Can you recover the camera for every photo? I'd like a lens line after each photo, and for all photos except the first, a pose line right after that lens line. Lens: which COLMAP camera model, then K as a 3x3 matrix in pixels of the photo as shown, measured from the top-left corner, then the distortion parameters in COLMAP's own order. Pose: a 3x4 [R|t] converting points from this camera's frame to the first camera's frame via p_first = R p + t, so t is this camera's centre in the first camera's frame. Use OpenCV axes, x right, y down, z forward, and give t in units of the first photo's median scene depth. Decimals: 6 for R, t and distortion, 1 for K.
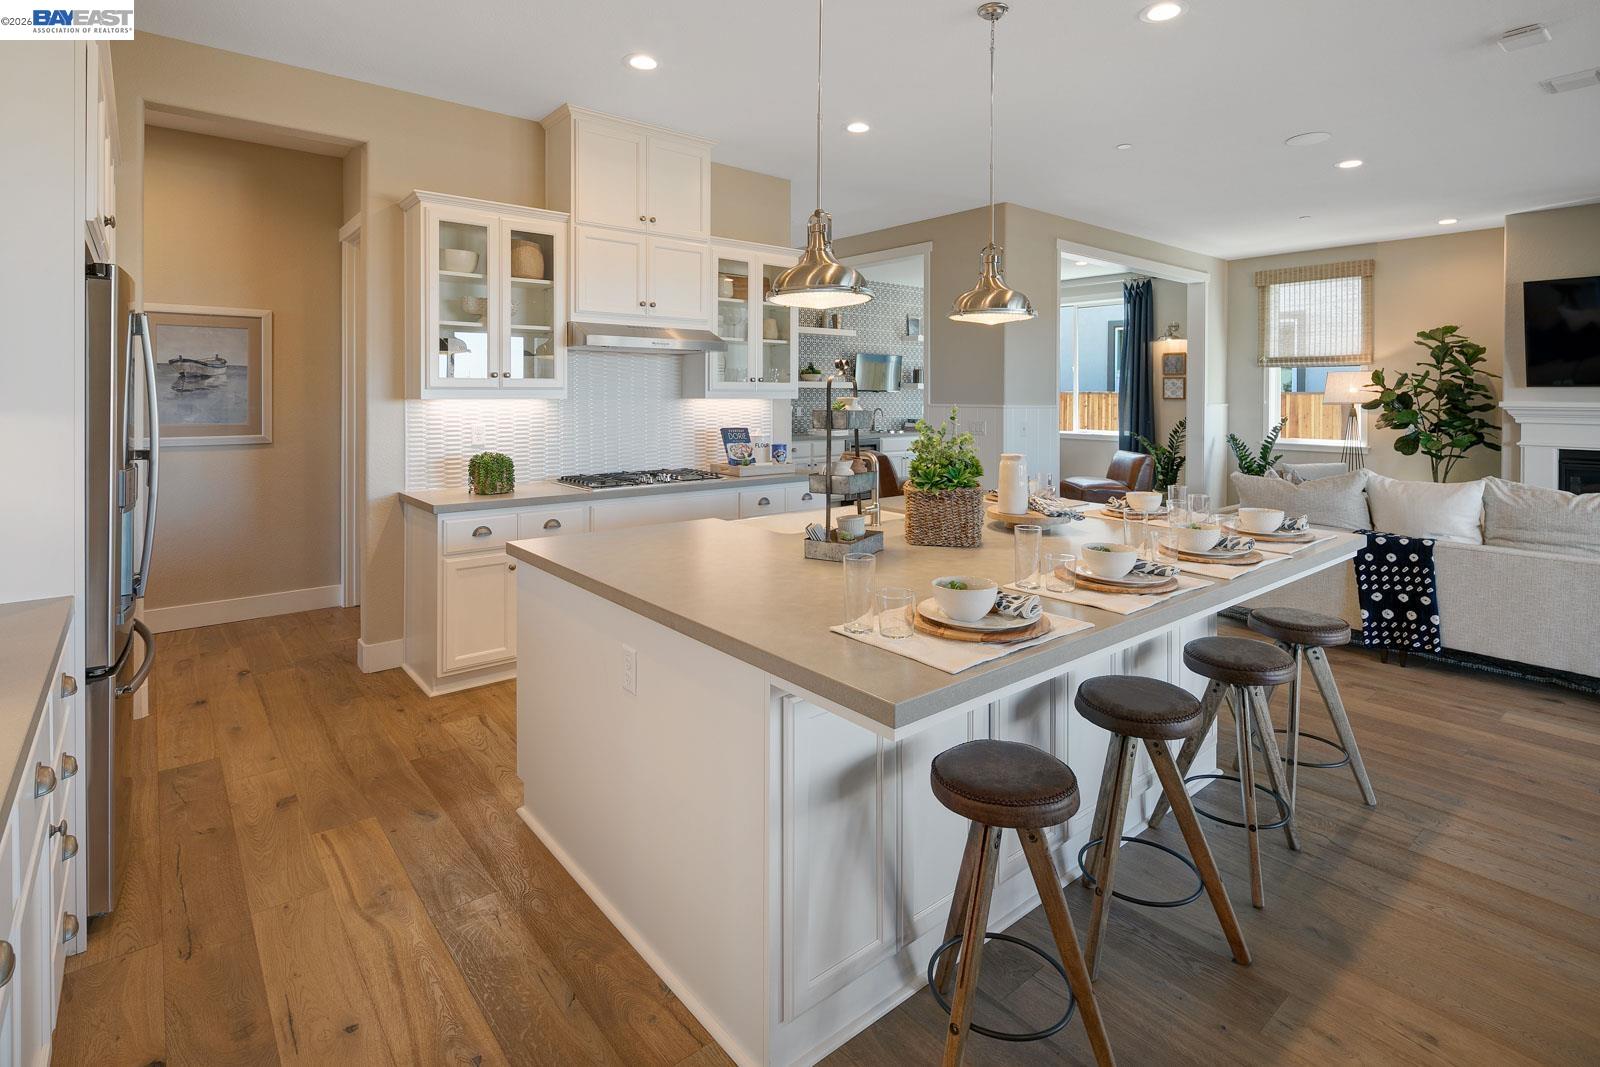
lens RADIAL K [[789.7, 0, 813.7], [0, 789.7, 397.3], [0, 0, 1]] dist [0.003896, -0.000643]
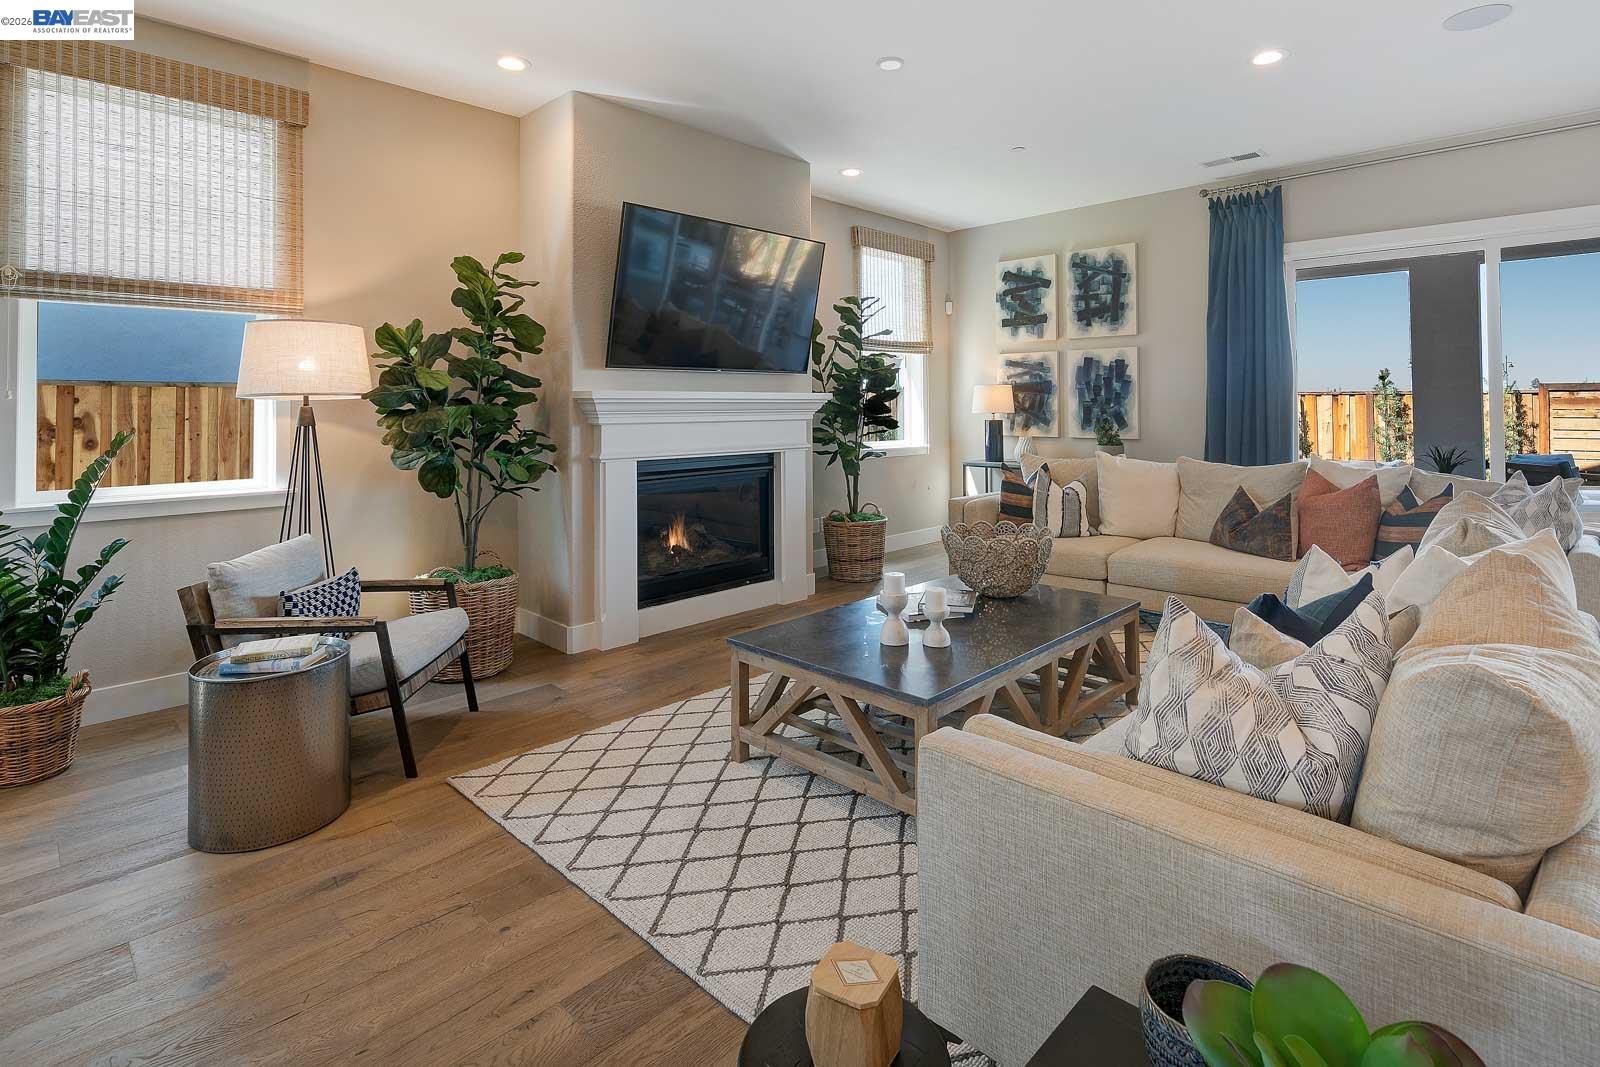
lens RADIAL K [[789.7, 0, 813.7], [0, 789.7, 397.3], [0, 0, 1]] dist [0.003896, -0.000643]
pose [[-0.090488, 0.004080, 0.995889, 0.382162], [0.005842, 0.999977, -0.003566, 0.021359], [-0.995880, 0.005495, -0.090510, 1.366171]]
